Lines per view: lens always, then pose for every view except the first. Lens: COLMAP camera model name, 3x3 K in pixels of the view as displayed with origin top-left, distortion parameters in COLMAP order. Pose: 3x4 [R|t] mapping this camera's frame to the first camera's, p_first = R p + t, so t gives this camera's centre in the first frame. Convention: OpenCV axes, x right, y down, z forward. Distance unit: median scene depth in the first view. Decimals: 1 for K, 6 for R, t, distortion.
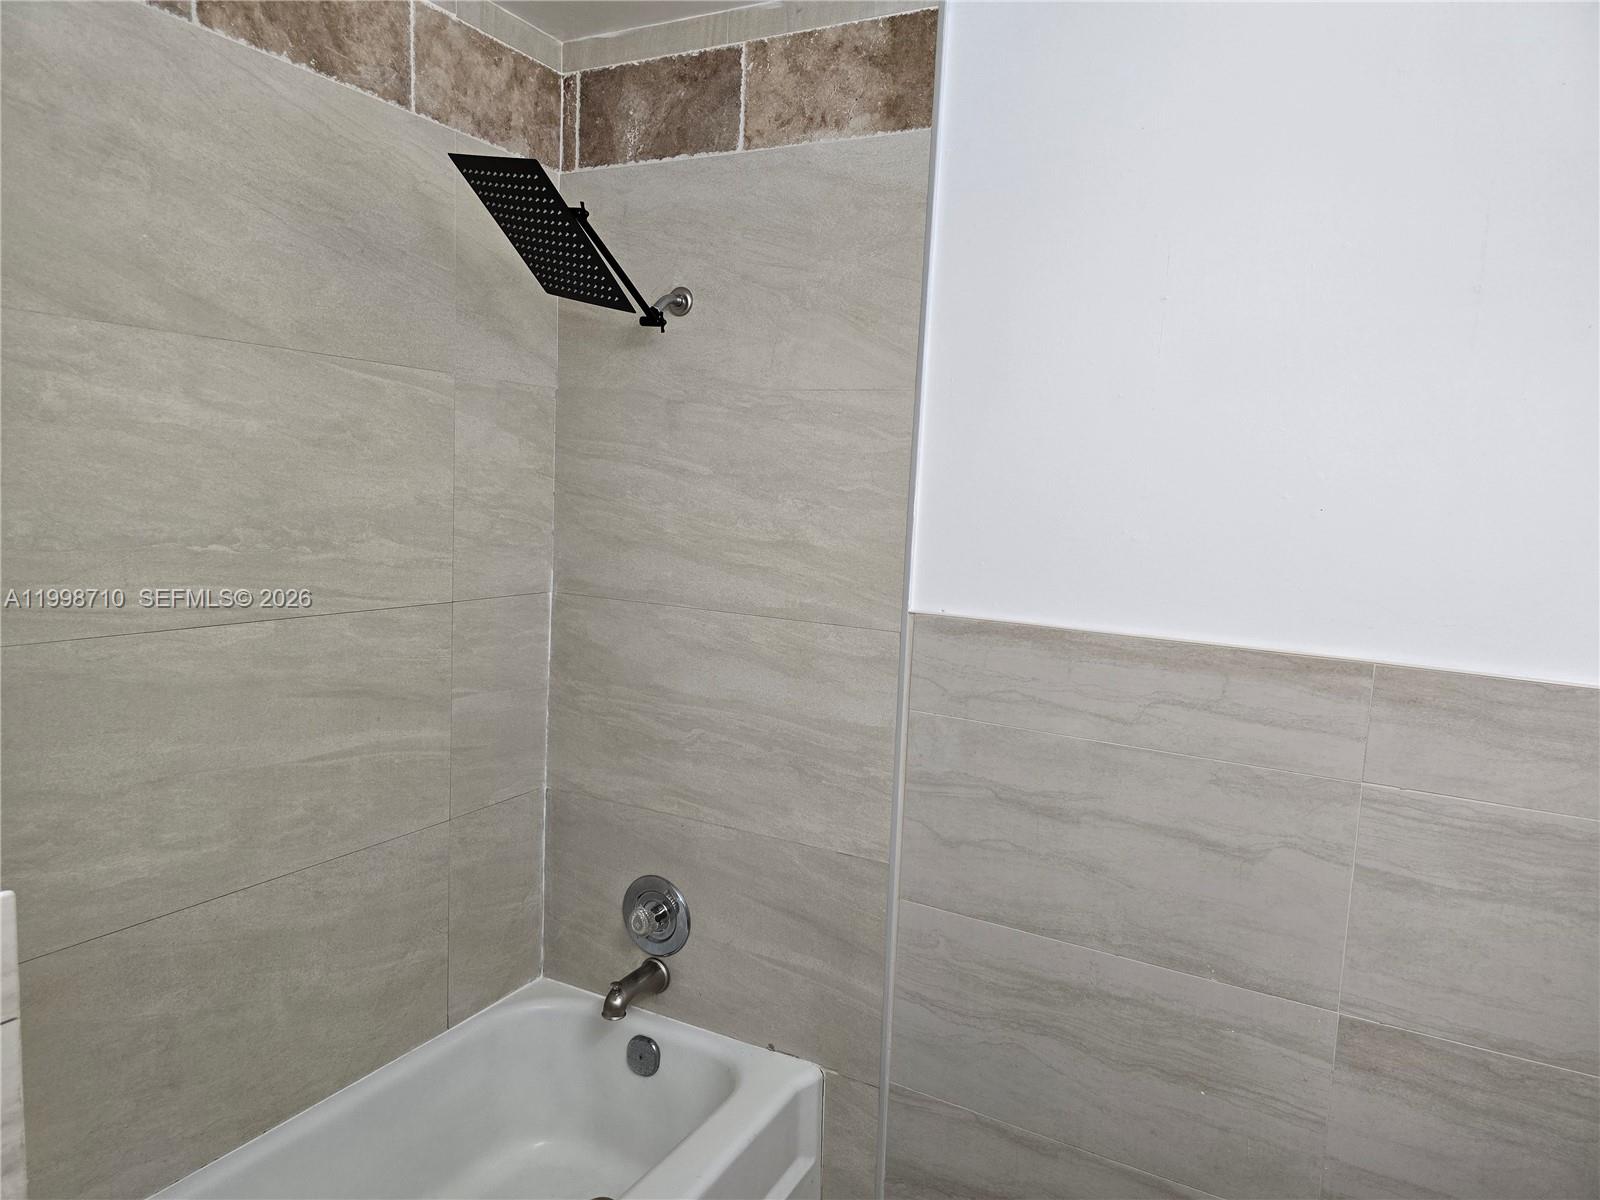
lens RADIAL K [[1078.8, 0, 780.1], [0, 1078.8, 601.0], [0, 0, 1]] dist [0.063866, -0.058149]
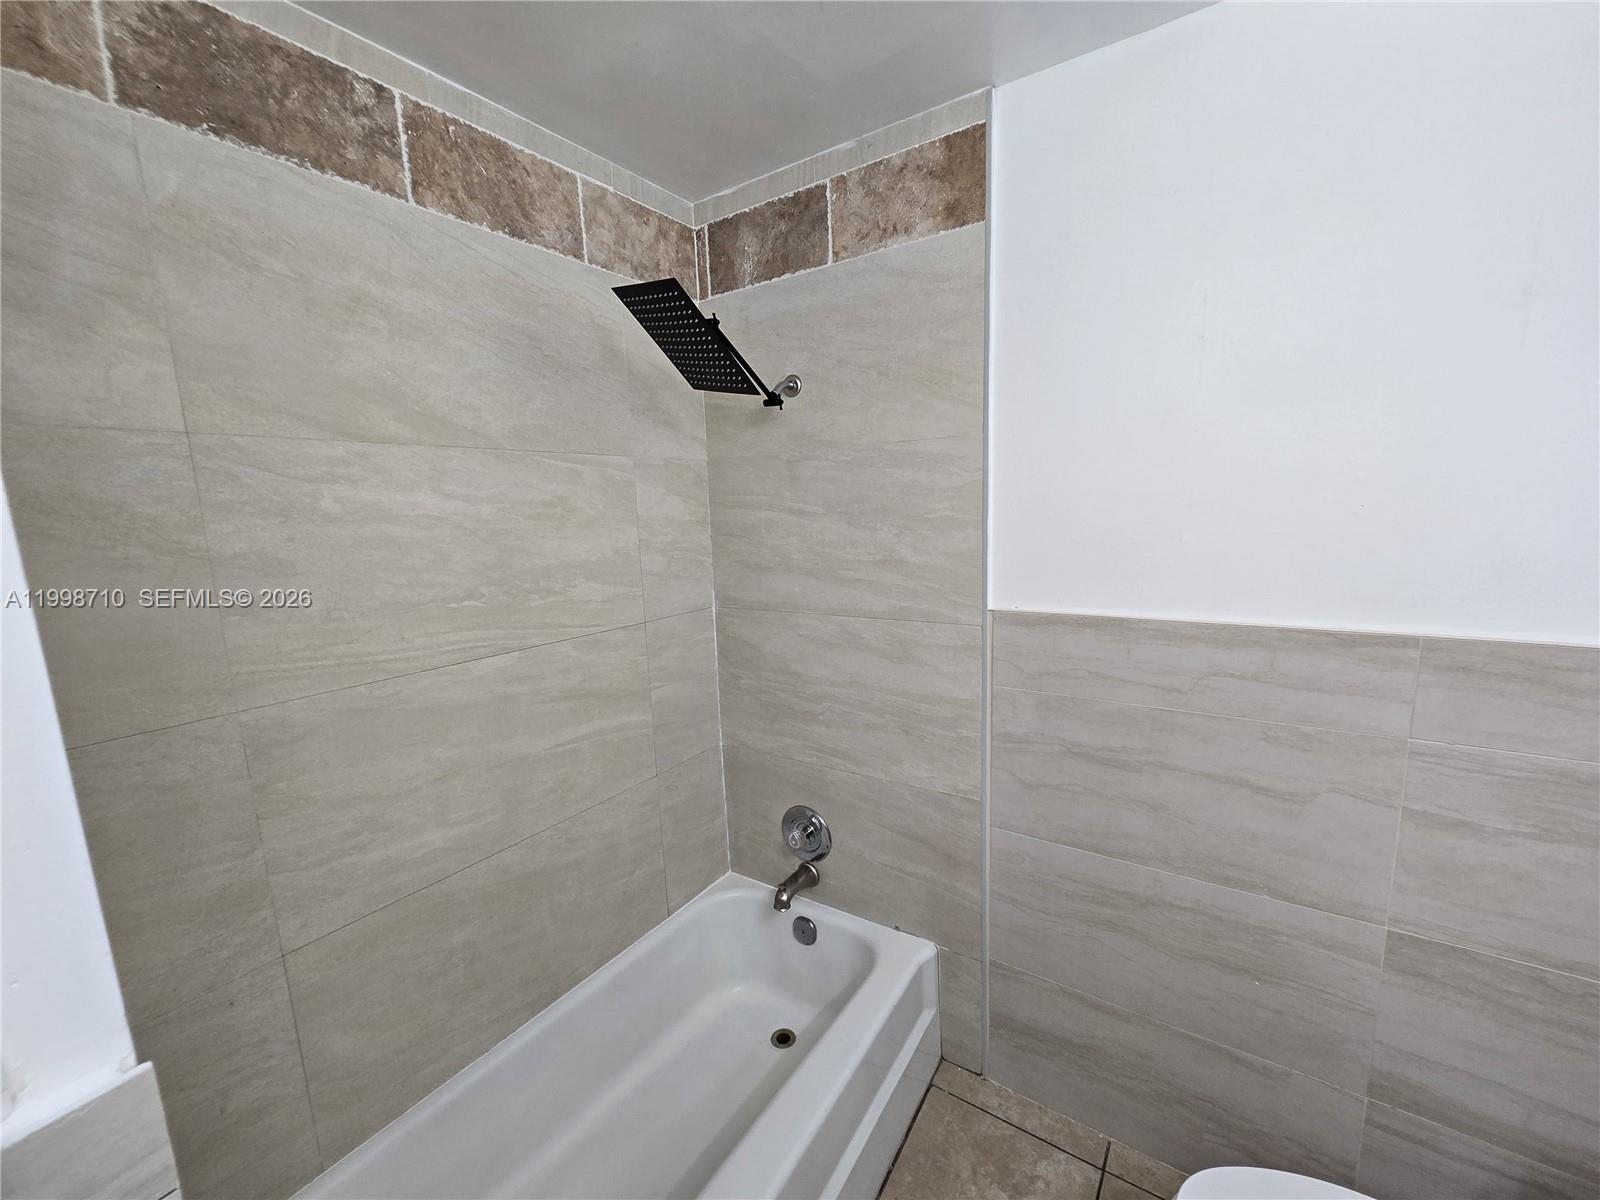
lens RADIAL K [[664.0, 0, 785.1], [0, 664.0, 620.5], [0, 0, 1]] dist [-0.004212, 0.000774]
pose [[0.991441, -0.065853, -0.112729, -0.031671], [0.072041, 0.996059, 0.051733, -0.035720], [0.108878, -0.059411, 0.992278, 0.196481]]
